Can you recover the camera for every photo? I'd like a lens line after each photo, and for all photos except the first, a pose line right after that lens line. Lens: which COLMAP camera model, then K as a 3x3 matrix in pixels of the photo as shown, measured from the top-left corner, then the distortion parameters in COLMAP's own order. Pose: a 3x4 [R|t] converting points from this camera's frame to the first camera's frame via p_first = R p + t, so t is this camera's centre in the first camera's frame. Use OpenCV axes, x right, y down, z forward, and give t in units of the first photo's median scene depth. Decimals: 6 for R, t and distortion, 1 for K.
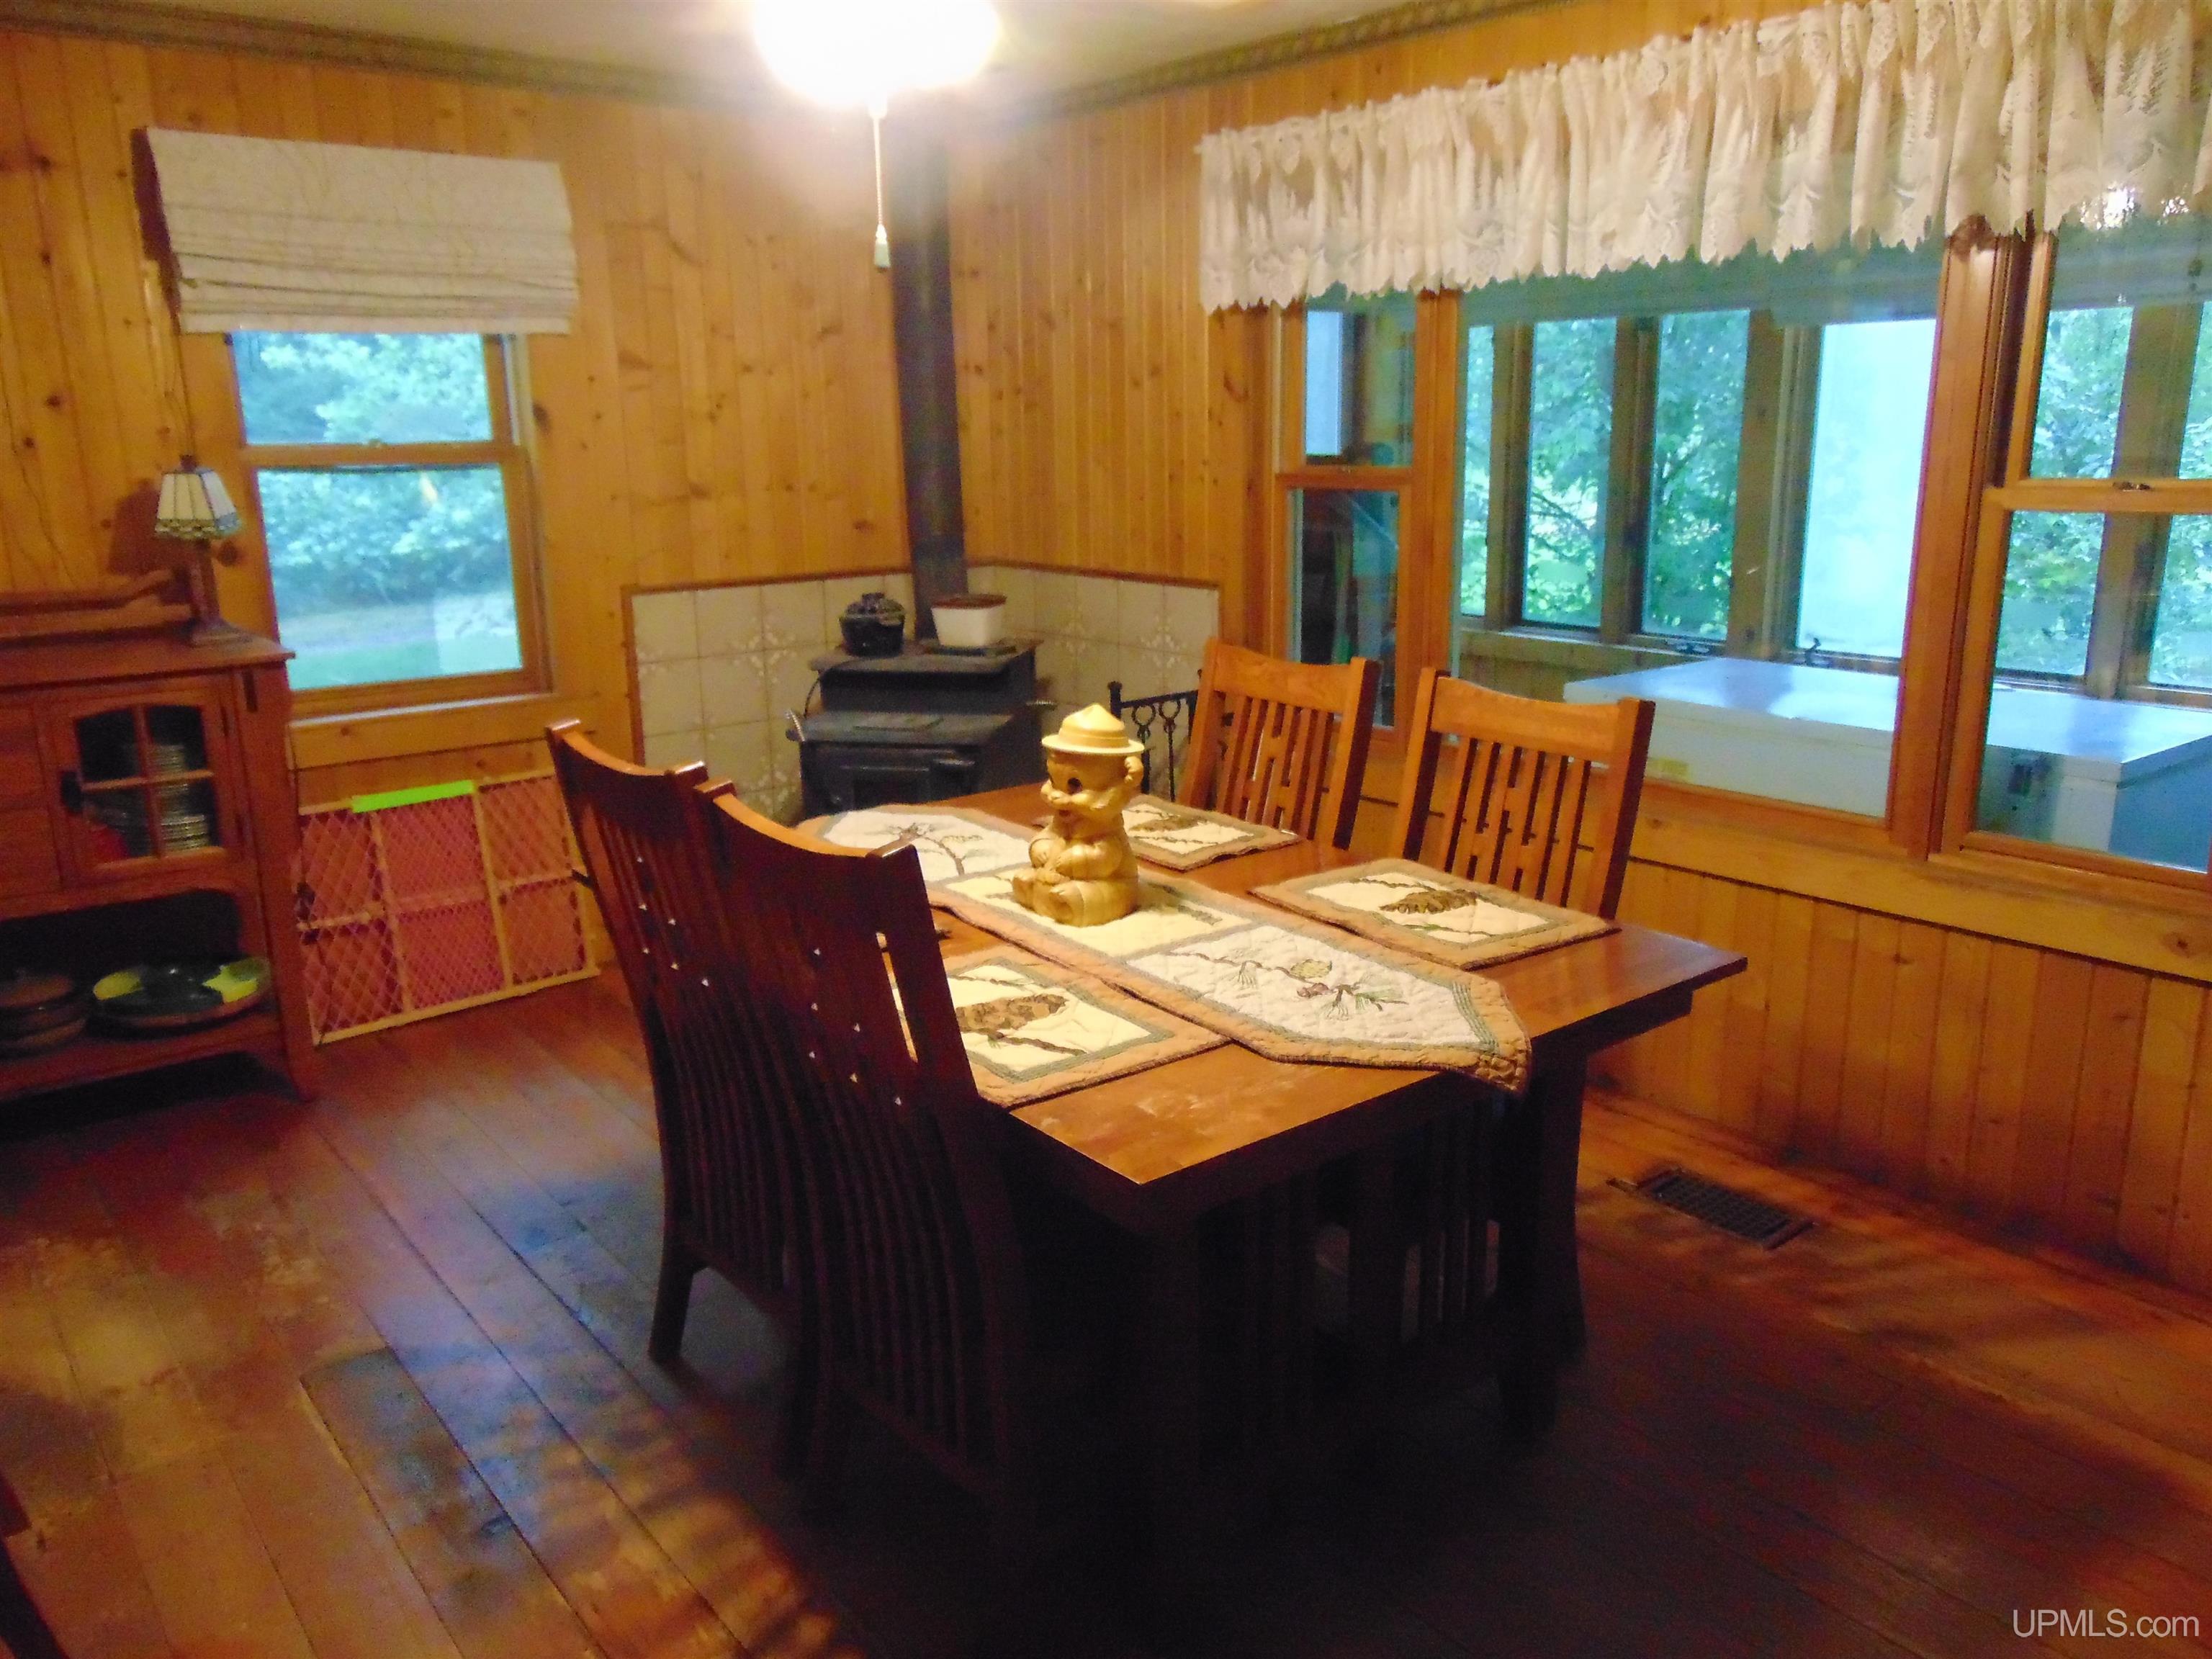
lens RADIAL K [[1653.5, 0, 1103.1], [0, 1653.5, 834.2], [0, 0, 1]] dist [-0.047083, 0.089327]
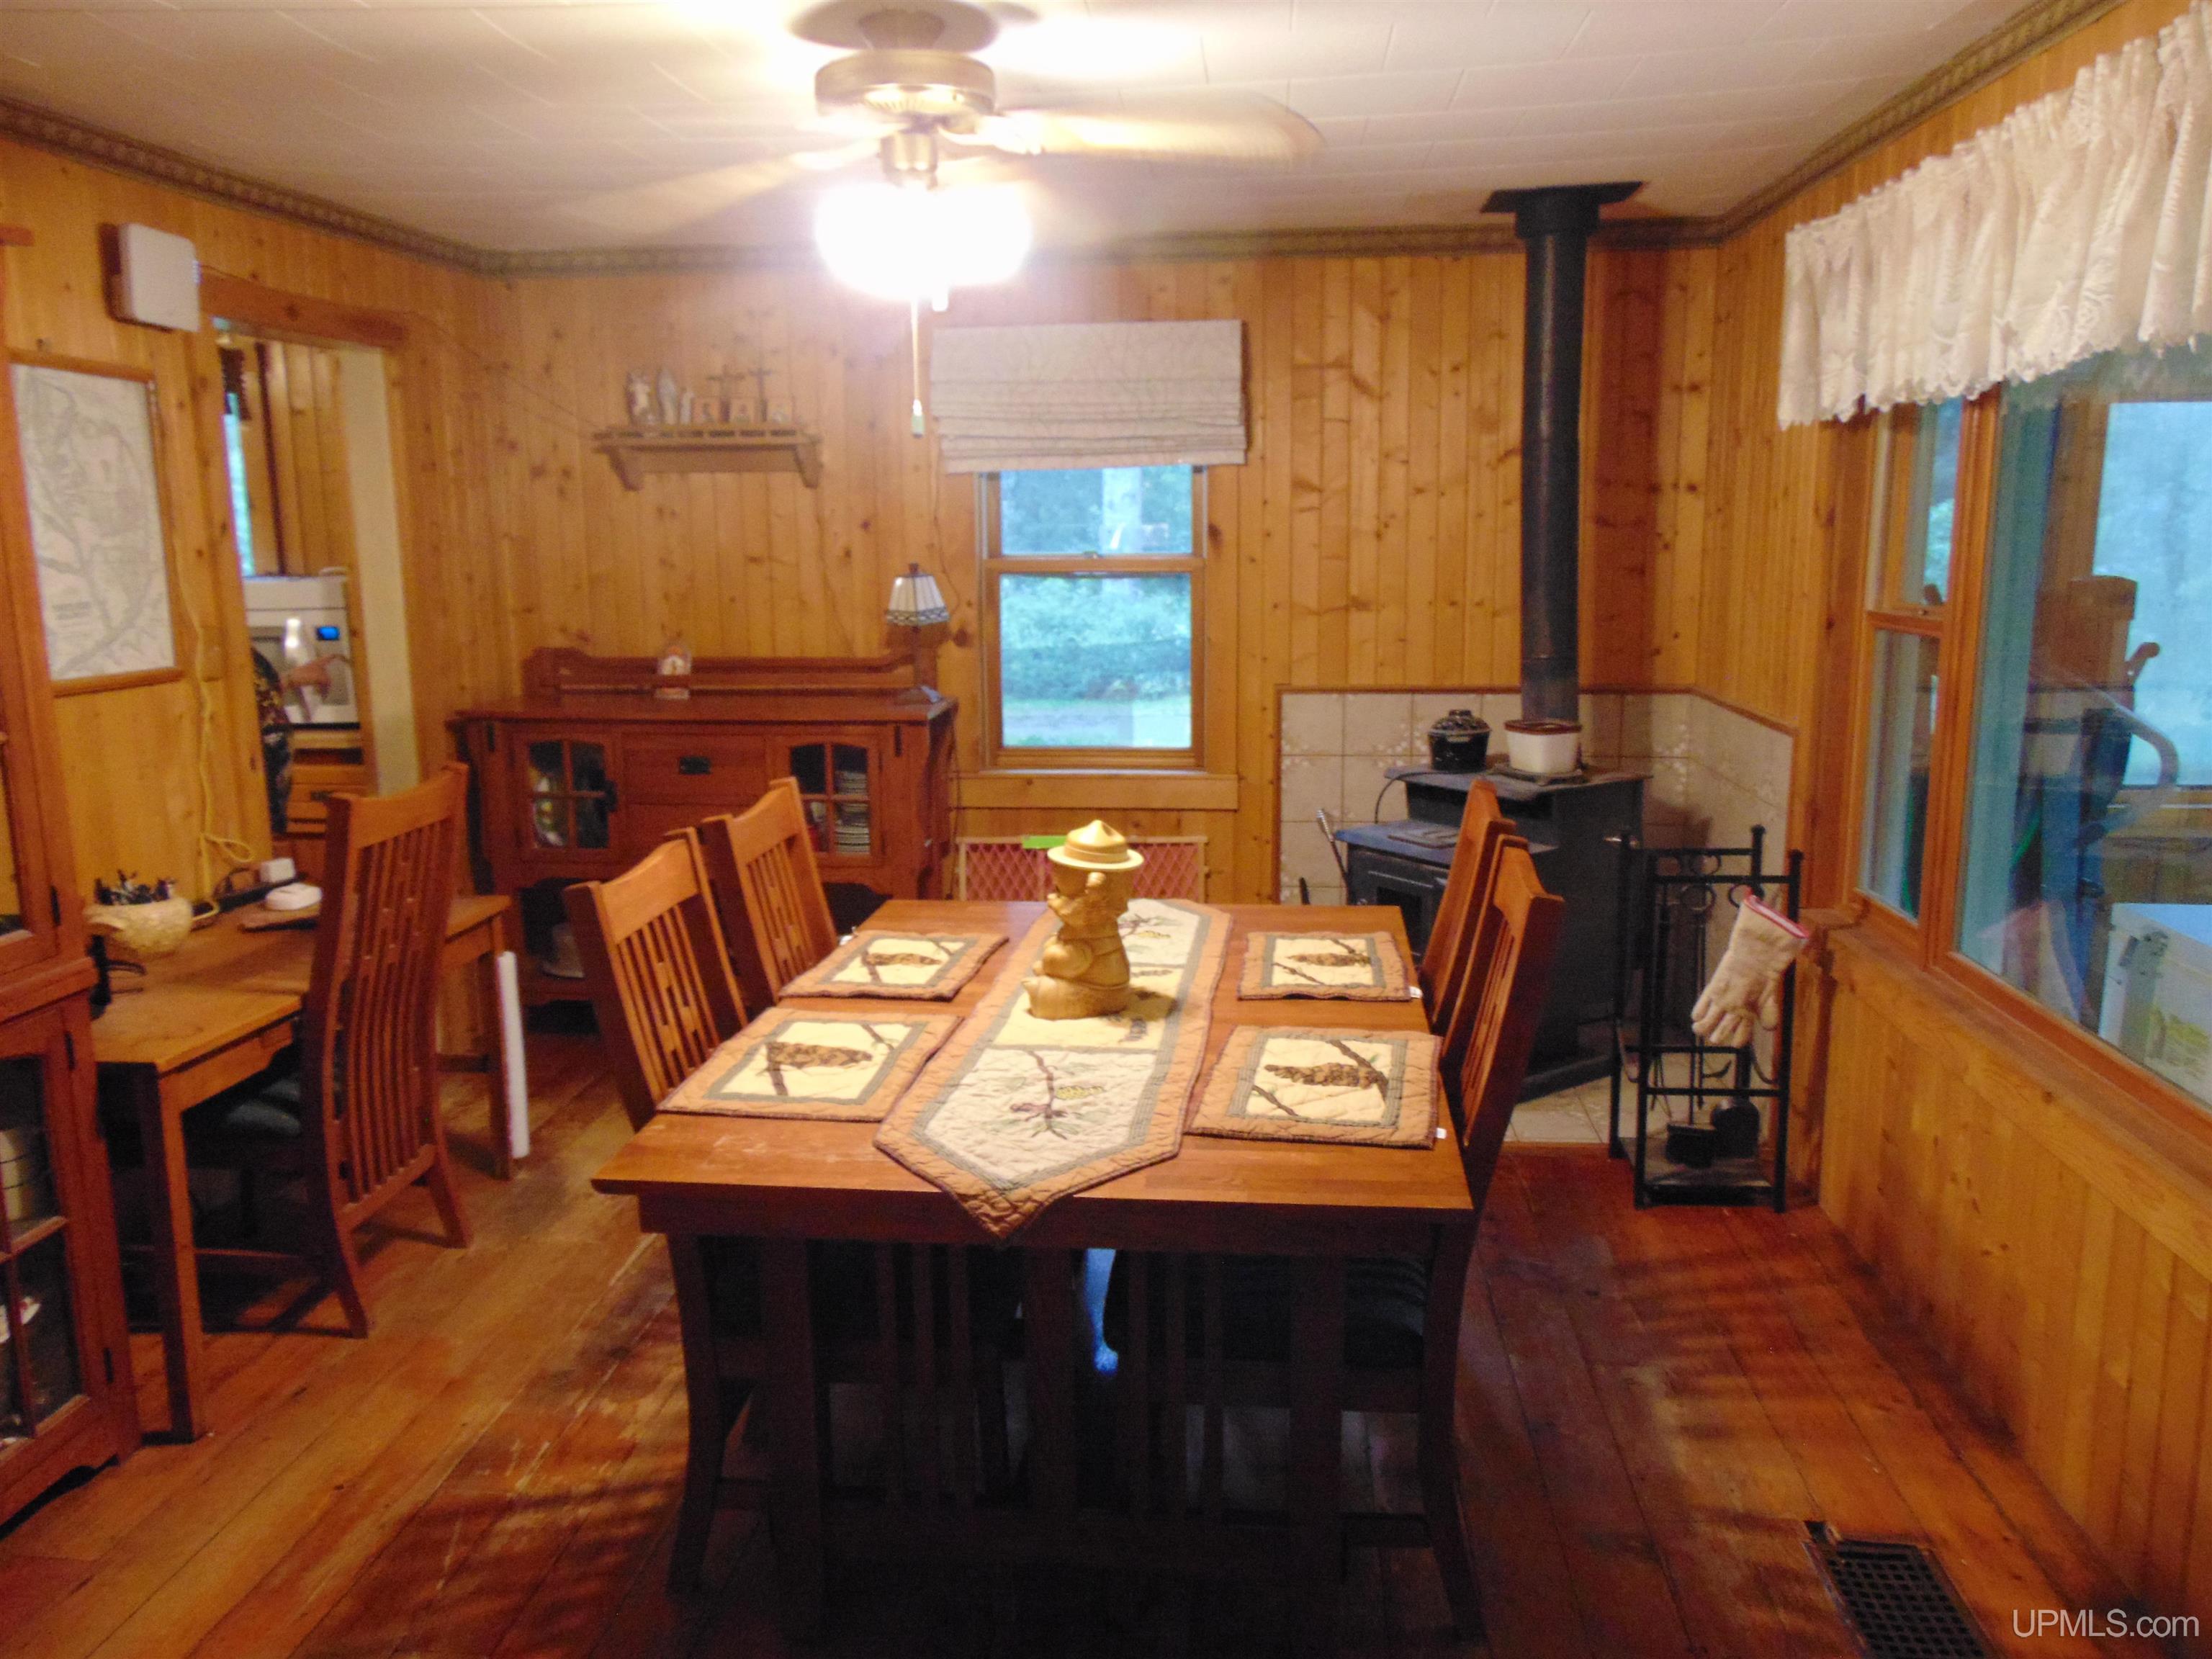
lens RADIAL K [[1653.5, 0, 1103.1], [0, 1653.5, 834.2], [0, 0, 1]] dist [-0.047083, 0.089327]
pose [[0.710986, 0.134281, -0.690266, 0.516474], [-0.171839, 0.985016, 0.014623, -0.059541], [0.681887, 0.108218, 0.723408, 0.154466]]
